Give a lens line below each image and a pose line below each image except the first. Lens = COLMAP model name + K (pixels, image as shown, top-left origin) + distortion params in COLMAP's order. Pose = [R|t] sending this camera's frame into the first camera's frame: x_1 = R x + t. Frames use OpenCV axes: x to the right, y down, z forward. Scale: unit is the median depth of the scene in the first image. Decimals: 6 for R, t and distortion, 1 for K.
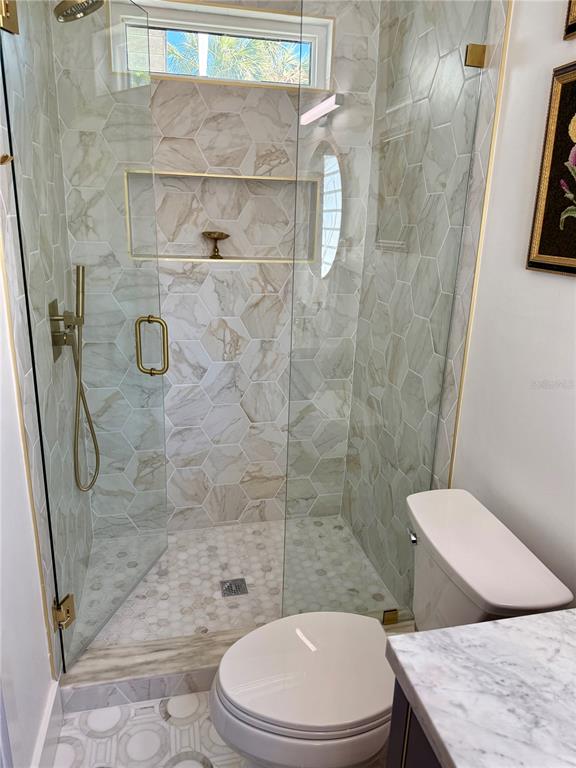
lens RADIAL K [[546.0, 0, 288.0], [0, 546.0, 384.0], [0, 0, 1]] dist [0.072834, -0.104097]
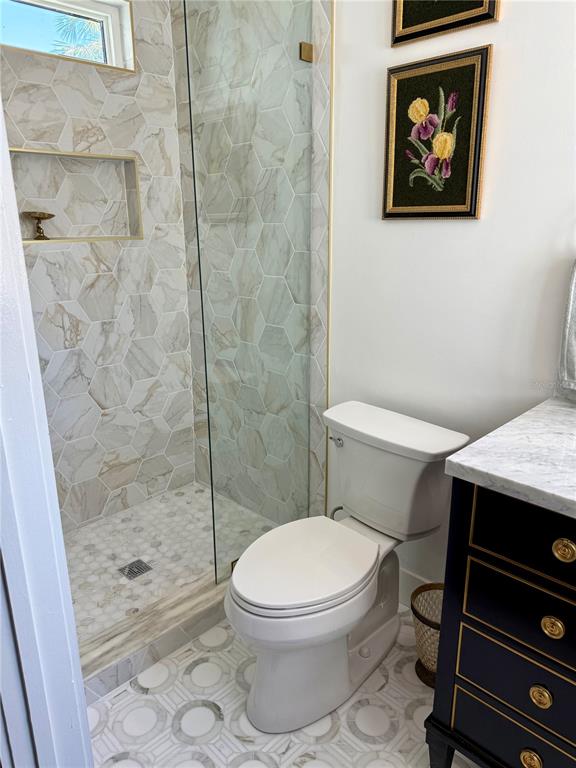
lens RADIAL K [[542.0, 0, 289.7], [0, 542.0, 394.9], [0, 0, 1]] dist [0.064880, -0.104559]
pose [[0.839657, -0.194865, 0.506956, -0.320195], [0.186380, 0.980119, 0.068045, 0.047425], [-0.510136, 0.037352, 0.859282, -0.003590]]
